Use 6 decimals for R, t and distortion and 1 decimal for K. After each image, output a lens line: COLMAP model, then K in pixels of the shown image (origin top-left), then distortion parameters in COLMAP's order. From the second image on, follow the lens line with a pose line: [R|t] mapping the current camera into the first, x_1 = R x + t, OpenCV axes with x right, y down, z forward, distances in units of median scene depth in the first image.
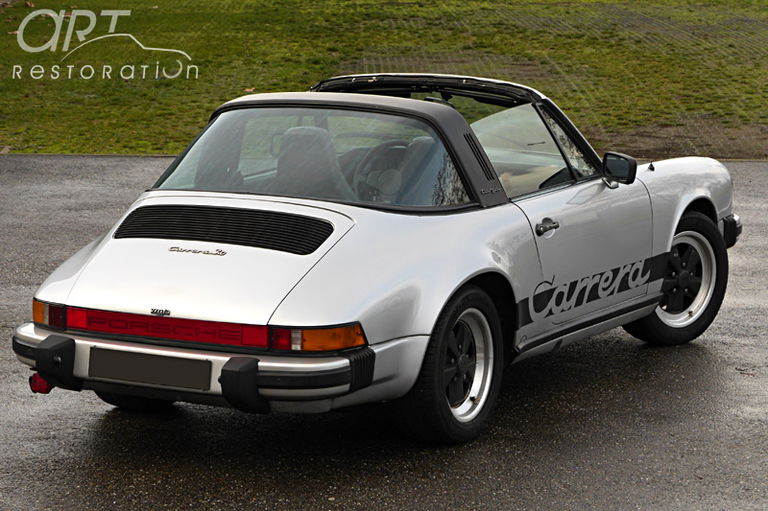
lens RADIAL K [[2512.8, 0, 384.0], [0, 2512.8, 255.5], [0, 0, 1]] dist [0.043404, 0.728489]
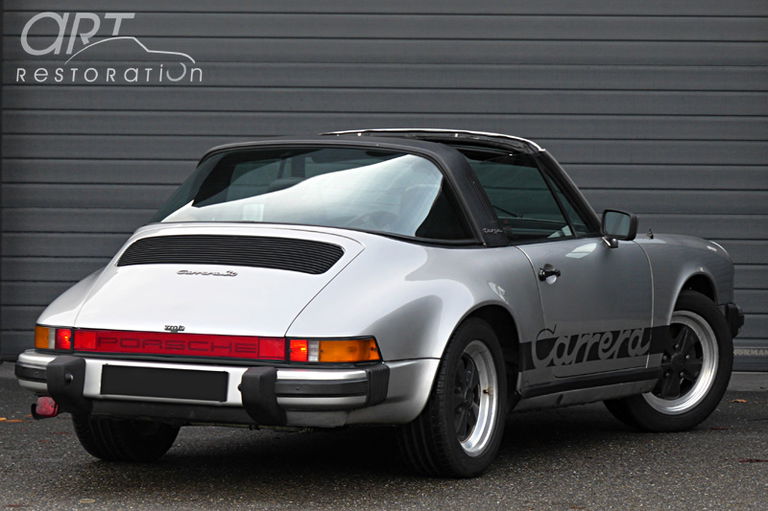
lens RADIAL K [[3970.9, 0, 384.0], [0, 3970.9, 255.5], [0, 0, 1]] dist [-0.098614, -3.797249]
pose [[0.998278, 0.007483, 0.058184, -0.094900], [-0.001067, 0.993982, -0.109539, 0.161692], [-0.058653, 0.109288, 0.992278, -0.559569]]
